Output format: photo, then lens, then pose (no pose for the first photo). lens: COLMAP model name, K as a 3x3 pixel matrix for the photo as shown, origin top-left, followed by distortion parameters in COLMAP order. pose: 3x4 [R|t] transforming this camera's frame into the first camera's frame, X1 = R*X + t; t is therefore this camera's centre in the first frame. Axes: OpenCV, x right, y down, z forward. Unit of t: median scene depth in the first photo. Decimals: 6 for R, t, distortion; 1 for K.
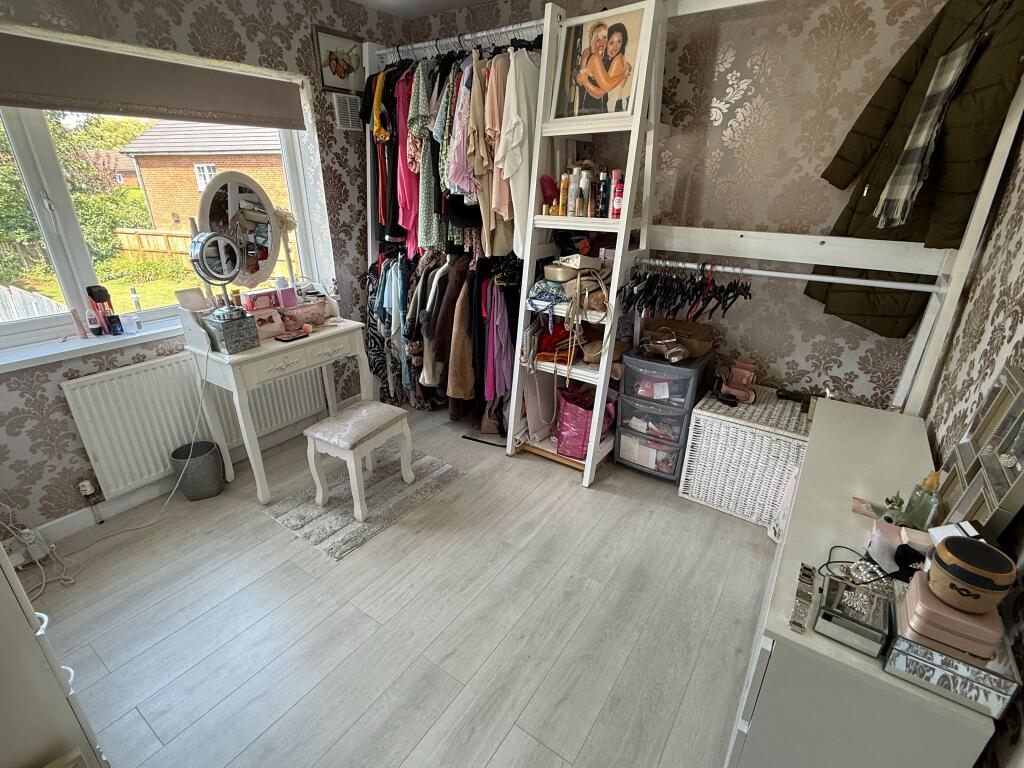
lens RADIAL K [[493.6, 0, 510.1], [0, 493.6, 385.2], [0, 0, 1]] dist [0.004016, 0.000576]
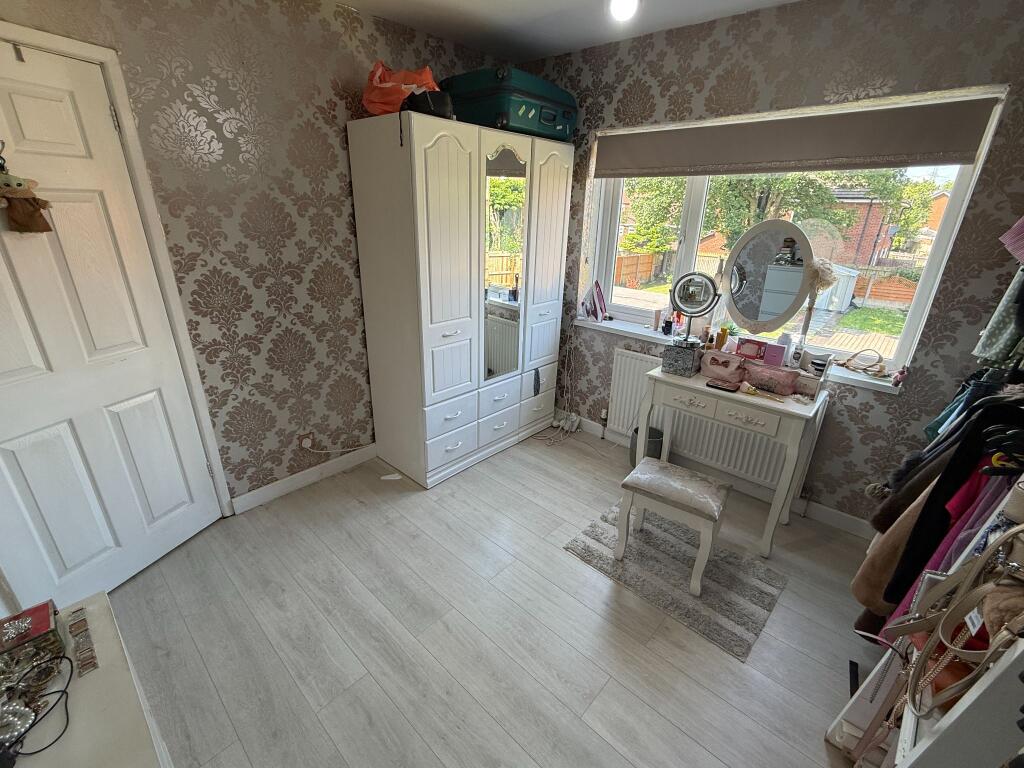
lens RADIAL K [[451.6, 0, 512.4], [0, 451.6, 387.3], [0, 0, 1]] dist [-0.003341, -0.000293]
pose [[-0.145789, 0.354779, -0.923514, 0.477763], [-0.404894, 0.830330, 0.382900, -0.291900], [0.902666, 0.429748, 0.022595, 0.663535]]
